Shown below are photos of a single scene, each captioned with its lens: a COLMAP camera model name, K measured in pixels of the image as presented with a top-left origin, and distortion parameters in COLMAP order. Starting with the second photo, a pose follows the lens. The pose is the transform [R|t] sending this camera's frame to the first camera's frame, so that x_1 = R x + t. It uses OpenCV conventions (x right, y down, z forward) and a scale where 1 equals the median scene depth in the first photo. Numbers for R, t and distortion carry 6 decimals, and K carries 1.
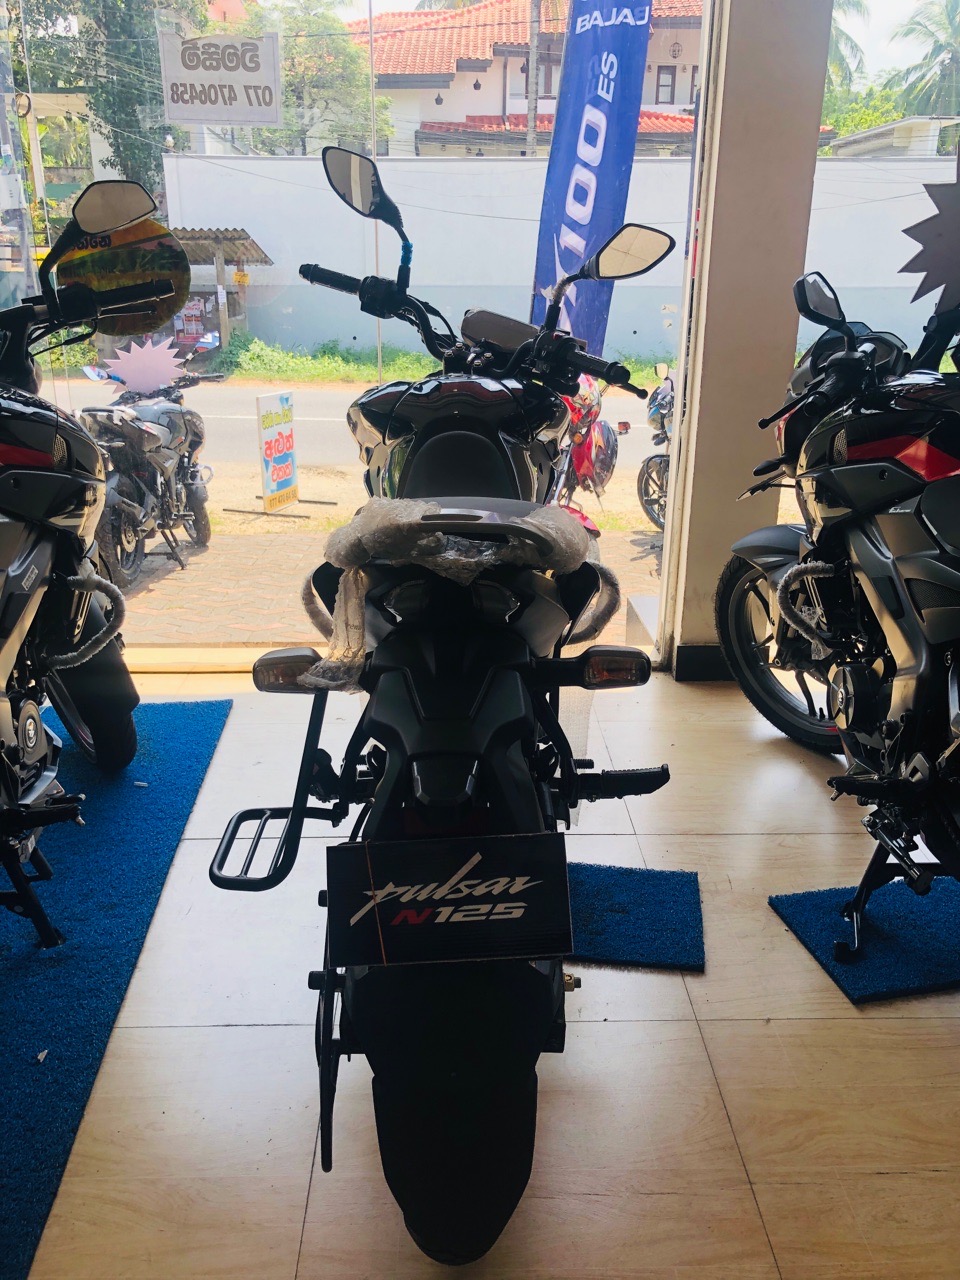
lens RADIAL K [[1047.0, 0, 479.8], [0, 1047.0, 641.4], [0, 0, 1]] dist [0.015597, 0.004743]
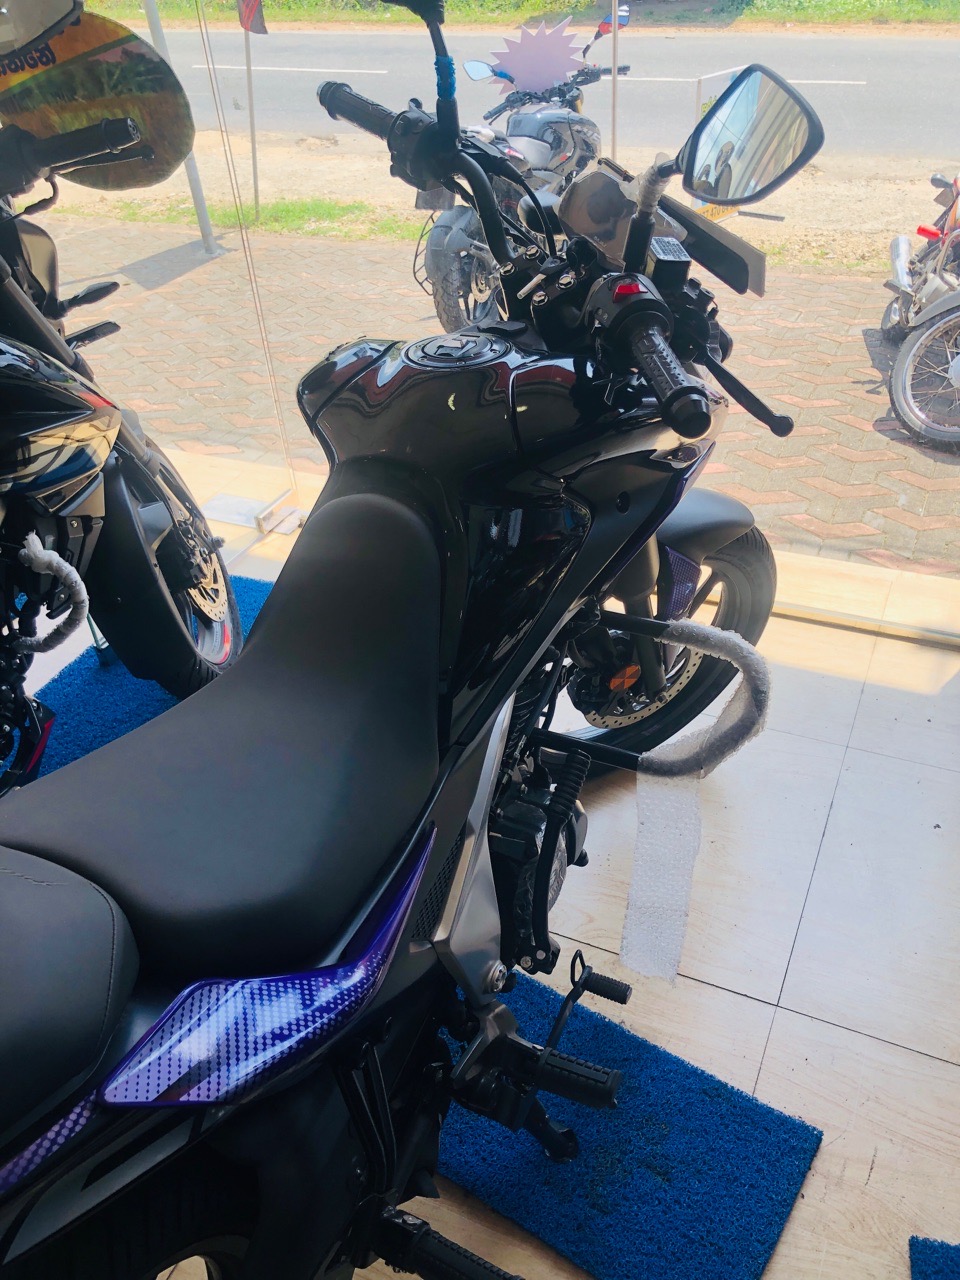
lens RADIAL K [[1047.0, 0, 477.3], [0, 1047.0, 634.4], [0, 0, 1]] dist [0.015597, 0.004743]
pose [[0.888359, 0.212796, -0.406861, 0.224899], [-0.083497, 0.946216, 0.312576, -0.258304], [0.451493, -0.243708, 0.858347, 0.450816]]
